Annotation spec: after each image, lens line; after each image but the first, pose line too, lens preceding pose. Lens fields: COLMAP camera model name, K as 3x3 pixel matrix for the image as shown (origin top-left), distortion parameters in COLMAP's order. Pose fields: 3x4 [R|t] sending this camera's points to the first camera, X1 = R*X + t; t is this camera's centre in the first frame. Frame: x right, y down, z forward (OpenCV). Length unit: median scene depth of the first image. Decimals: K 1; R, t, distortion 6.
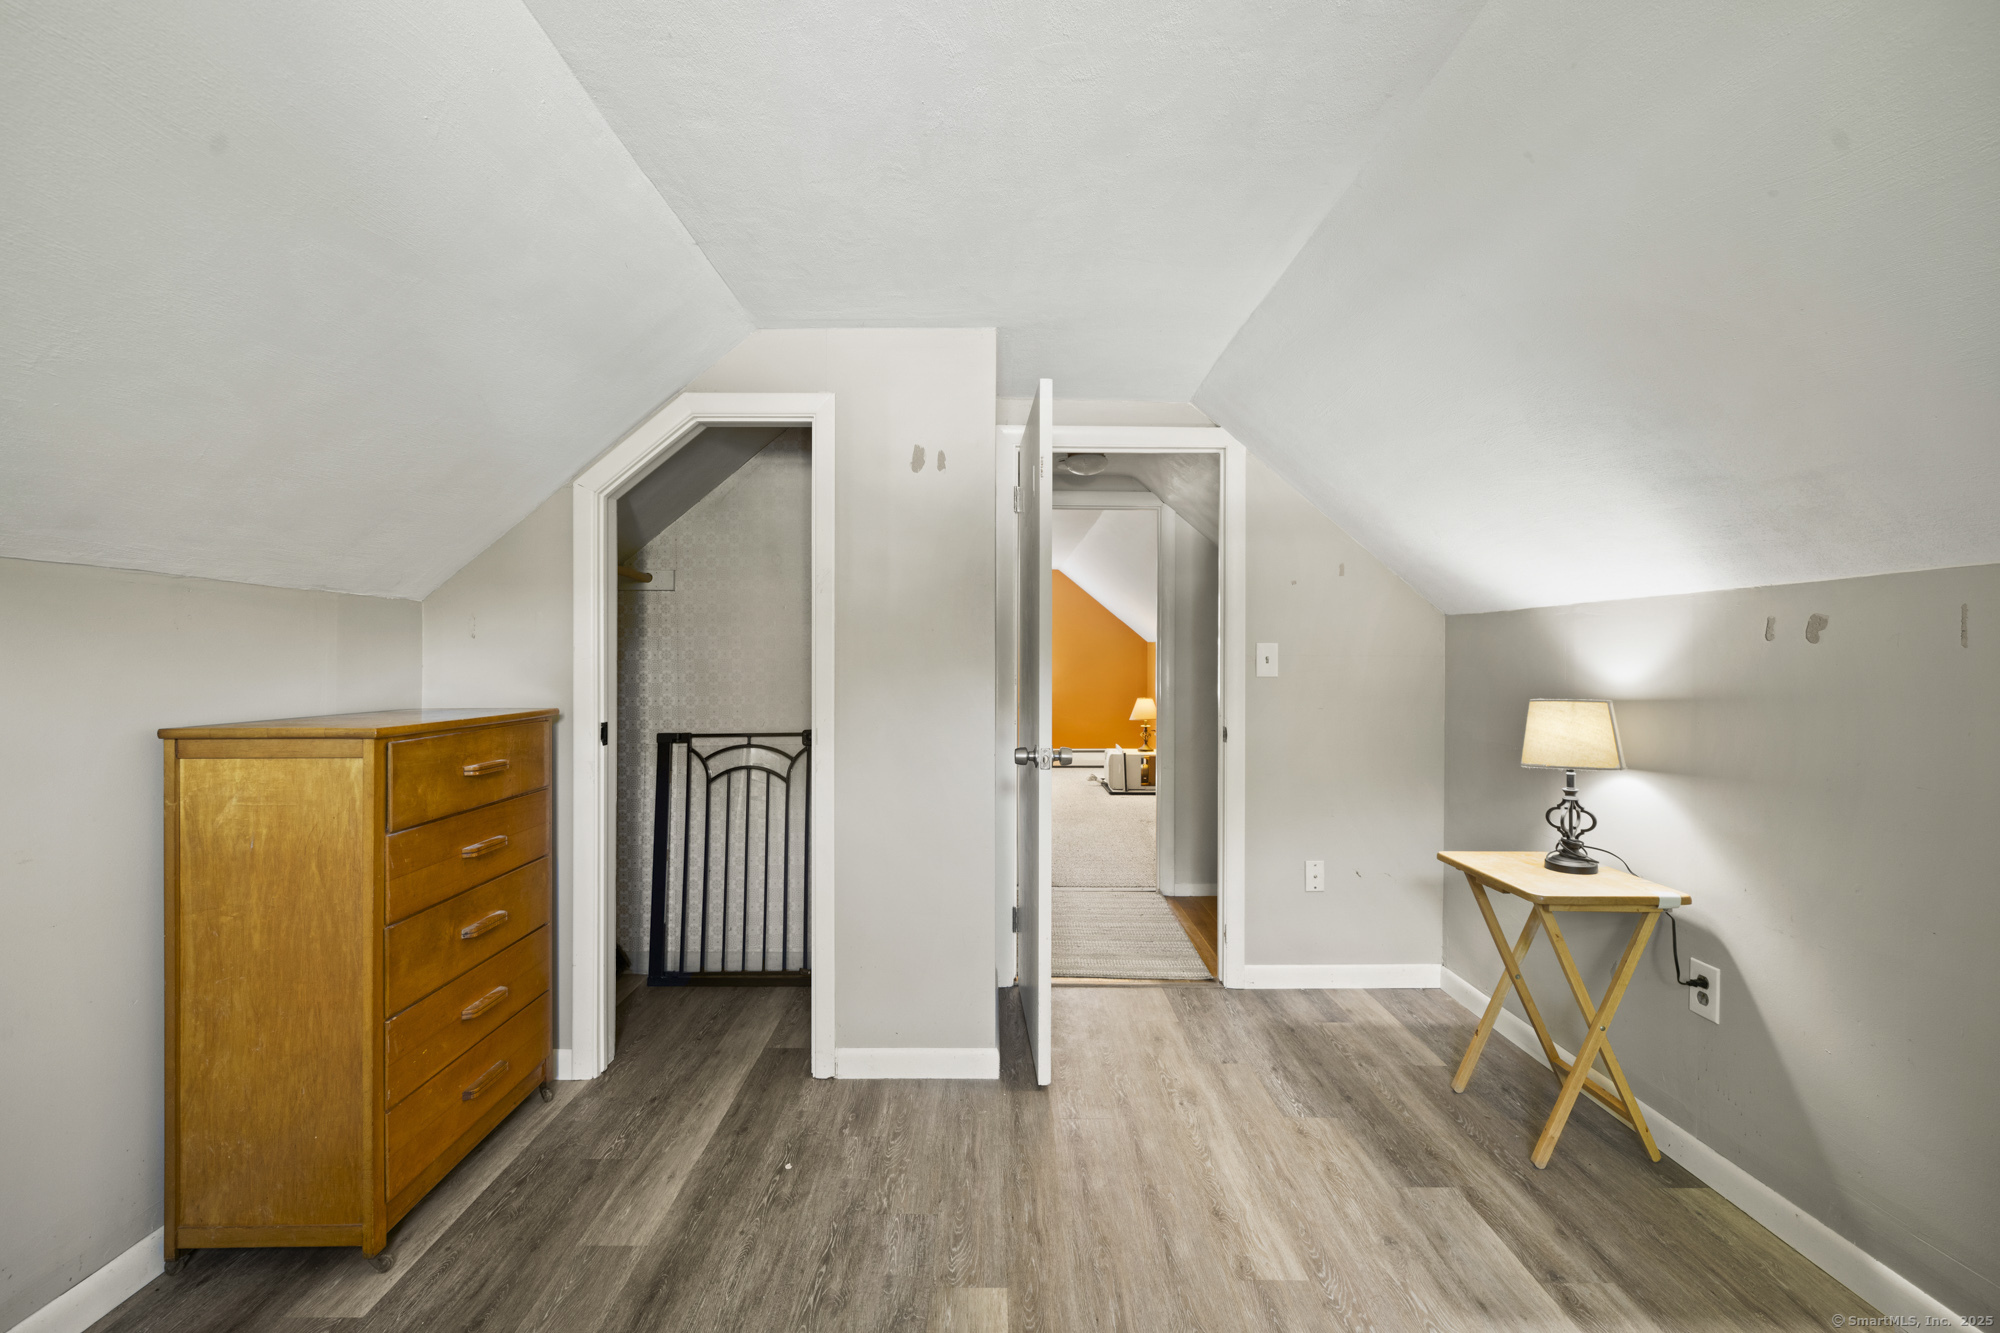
lens RADIAL K [[883.9, 0, 1028.2], [0, 883.9, 667.1], [0, 0, 1]] dist [0.000534, 0.000054]
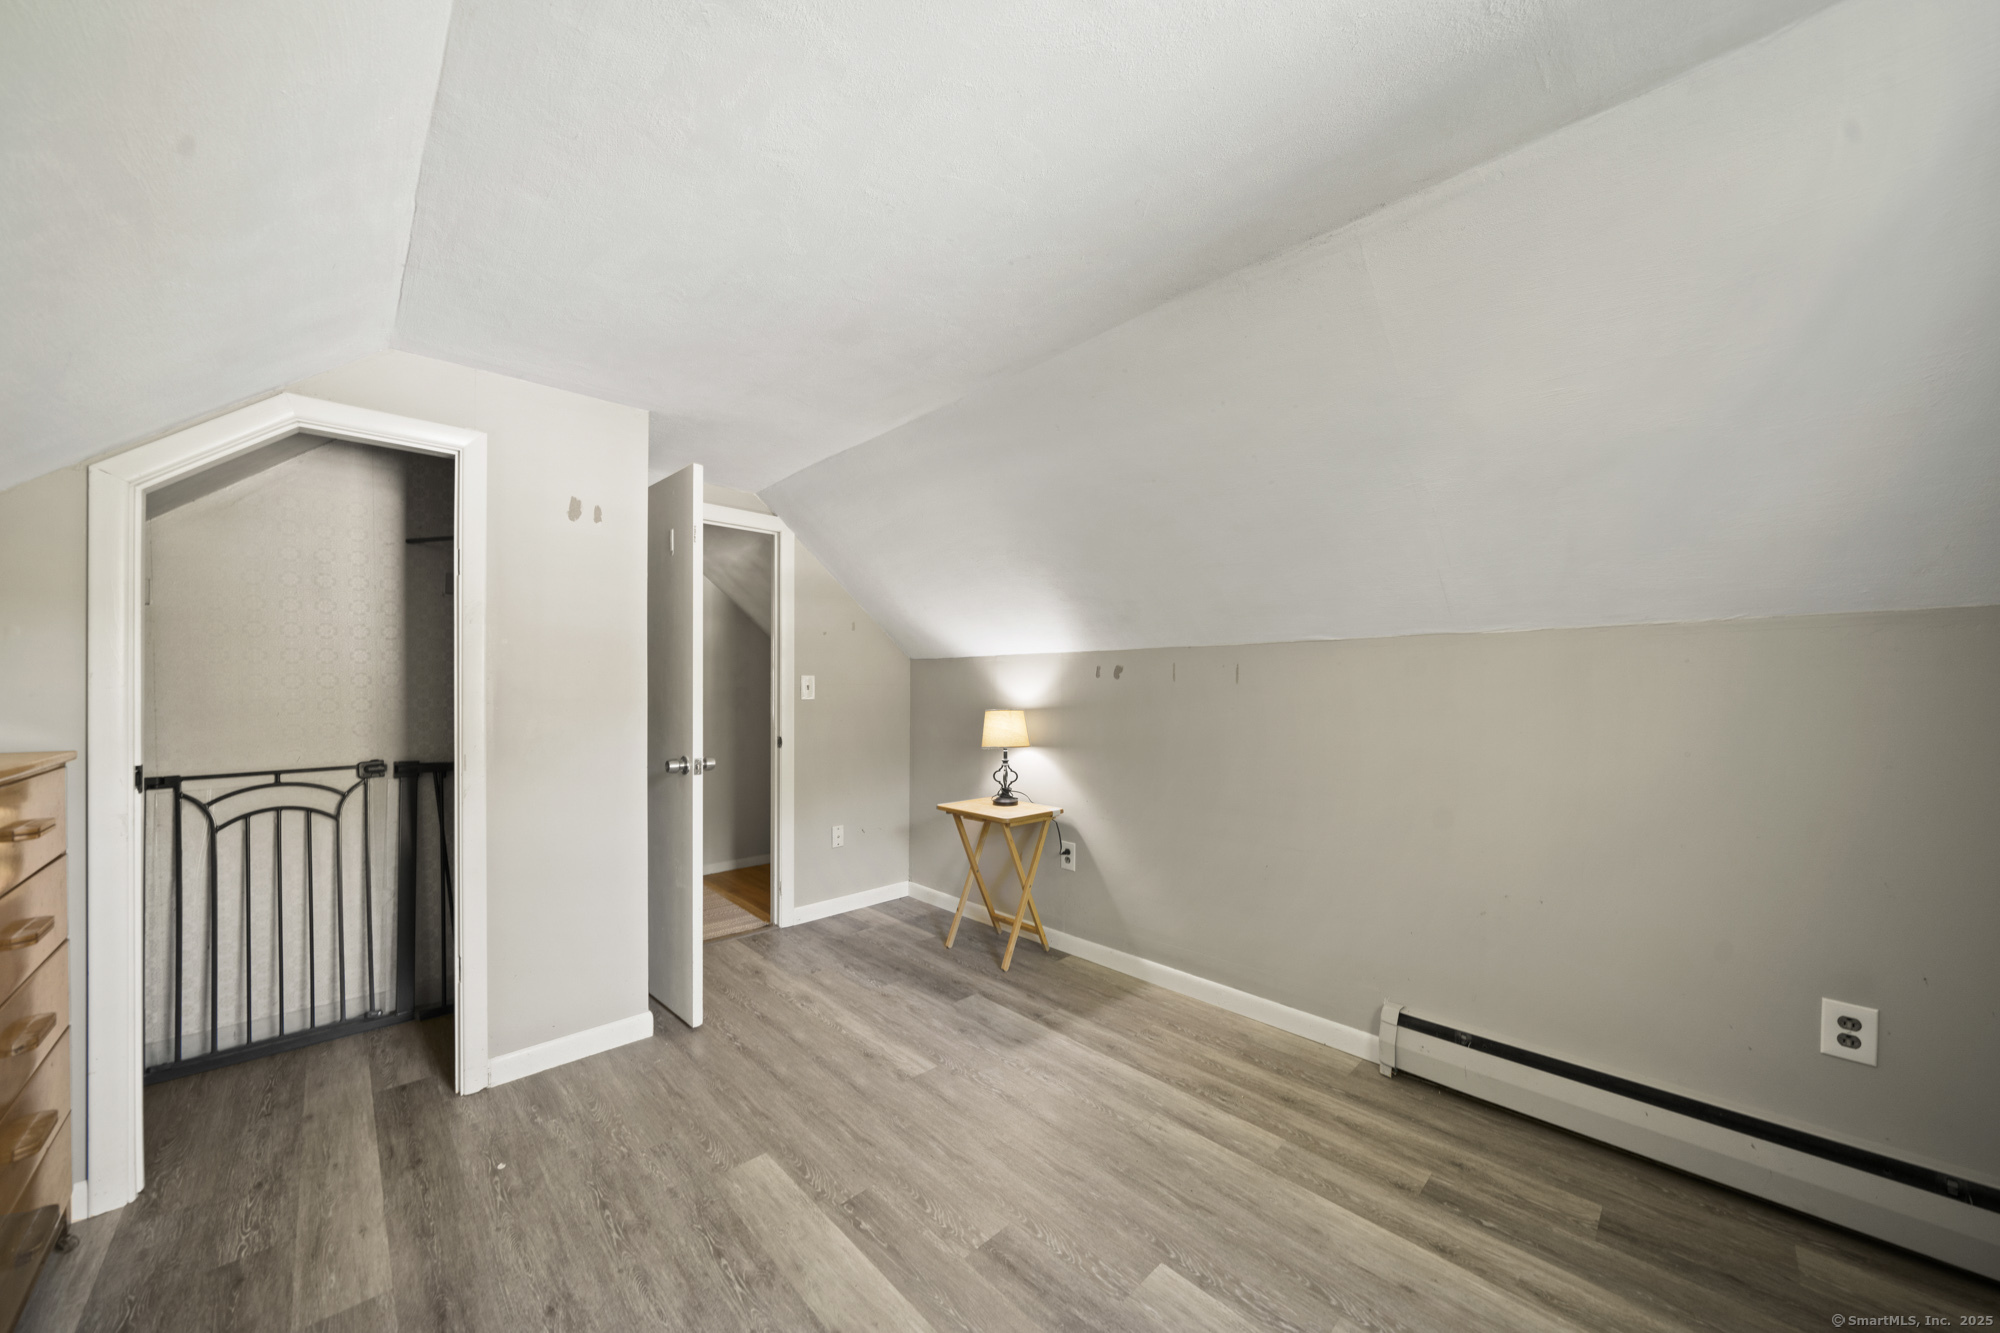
lens RADIAL K [[697.1, 0, 993.6], [0, 697.1, 694.6], [0, 0, 1]] dist [-0.006027, 0.000082]
pose [[0.727828, -0.008845, 0.685703, -0.352123], [0.007212, 0.999960, 0.005244, -0.000480], [-0.685722, 0.001129, 0.727863, -0.008265]]
